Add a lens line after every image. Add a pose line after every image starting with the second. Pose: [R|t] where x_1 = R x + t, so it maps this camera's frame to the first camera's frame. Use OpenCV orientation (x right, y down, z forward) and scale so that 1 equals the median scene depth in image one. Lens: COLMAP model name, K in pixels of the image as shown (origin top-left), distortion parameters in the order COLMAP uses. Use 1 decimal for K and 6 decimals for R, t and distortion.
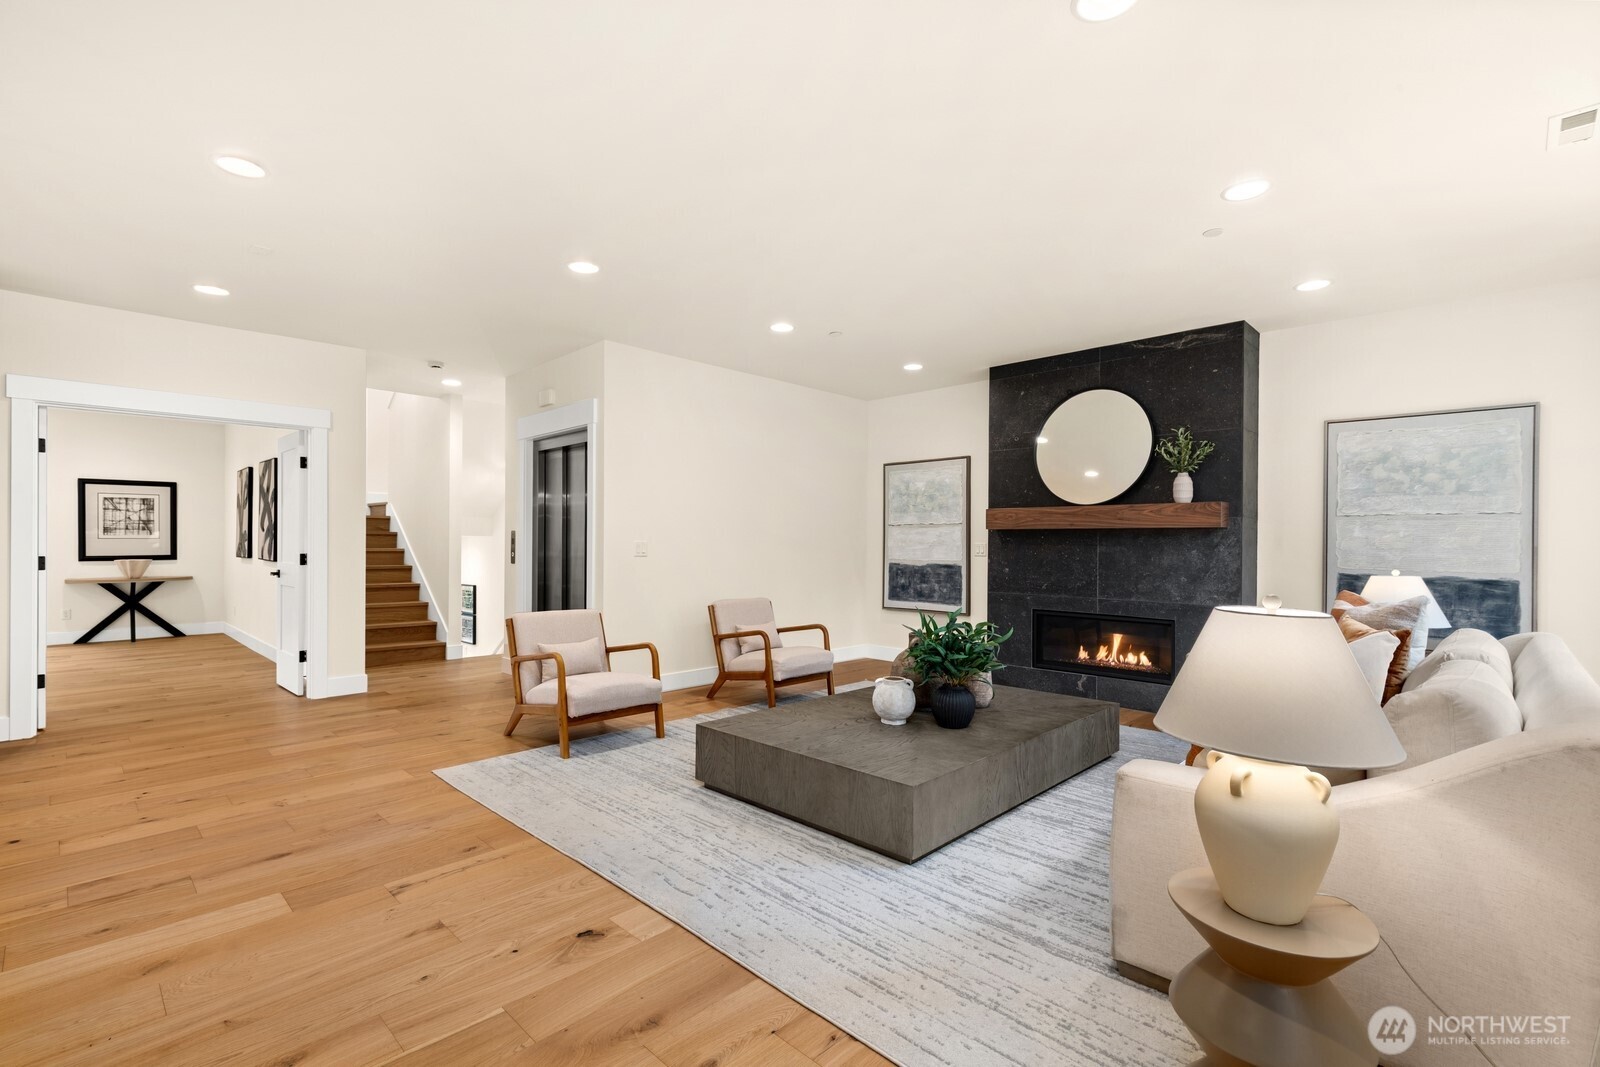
lens RADIAL K [[718.1, 0, 806.7], [0, 718.1, 542.6], [0, 0, 1]] dist [0.004183, -0.000686]
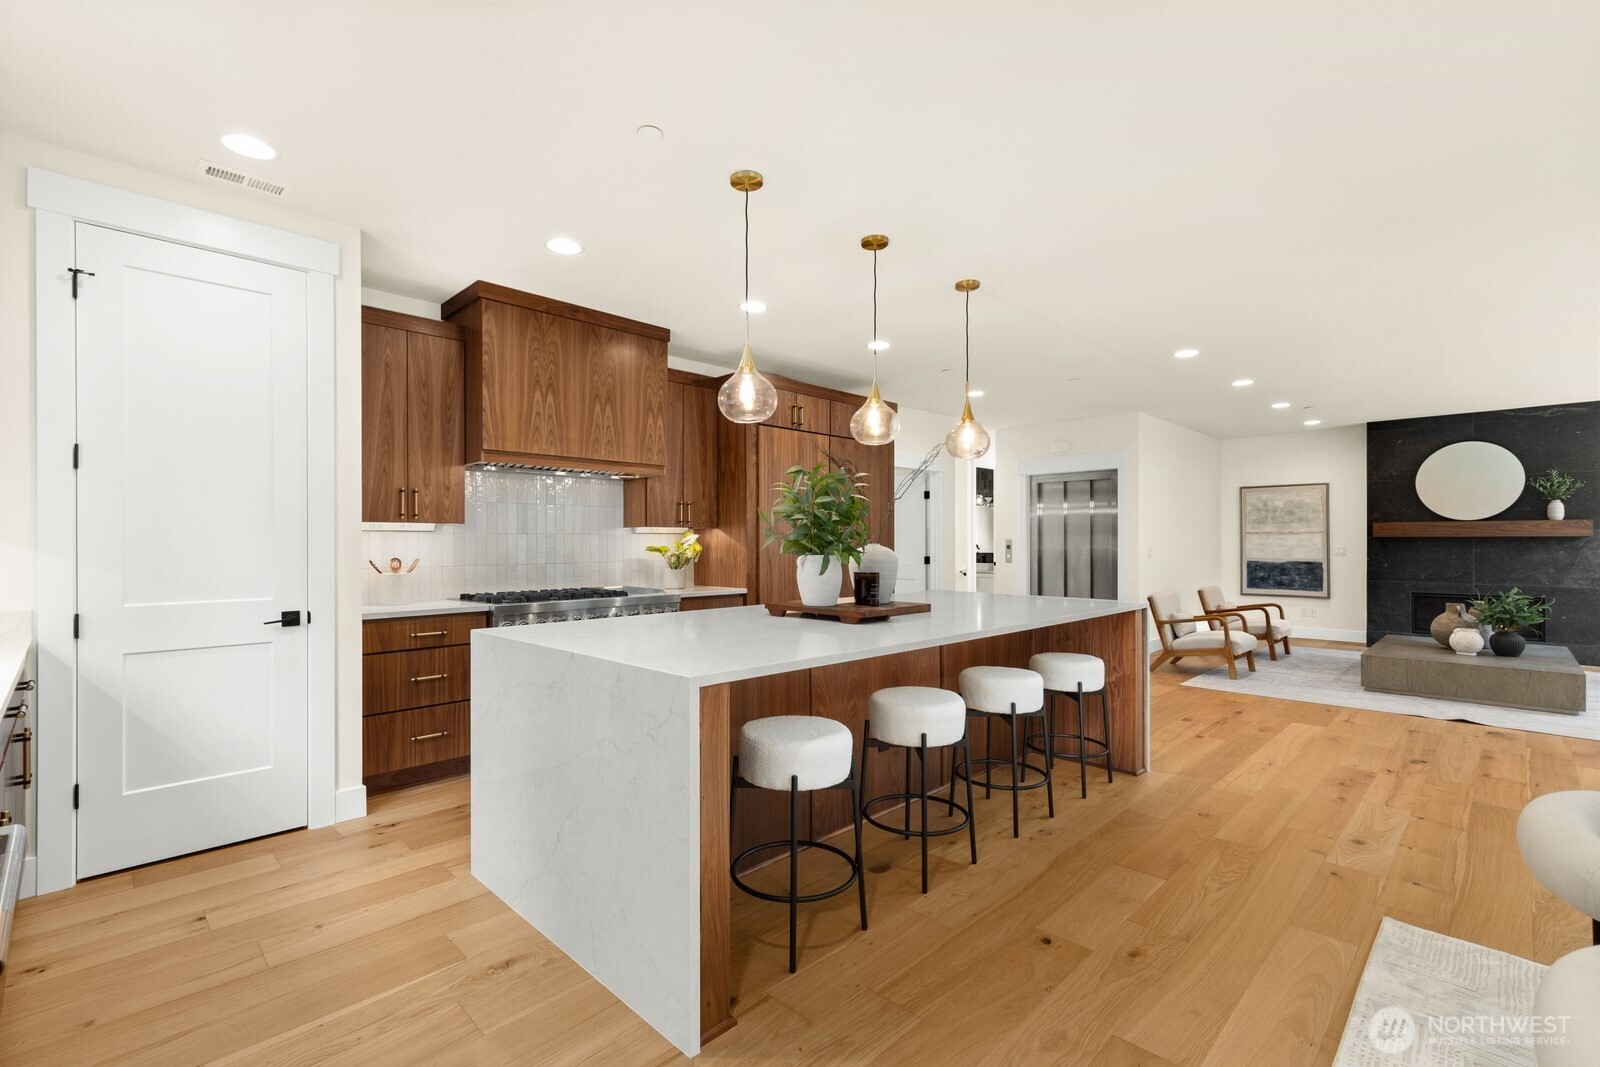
lens RADIAL K [[718.1, 0, 791.1], [0, 718.1, 539.5], [0, 0, 1]] dist [0.004183, -0.000686]
pose [[0.999904, -0.005700, -0.012642, -0.865745], [0.005671, 0.999981, -0.002359, -0.015917], [0.012655, 0.002287, 0.999917, -0.434001]]
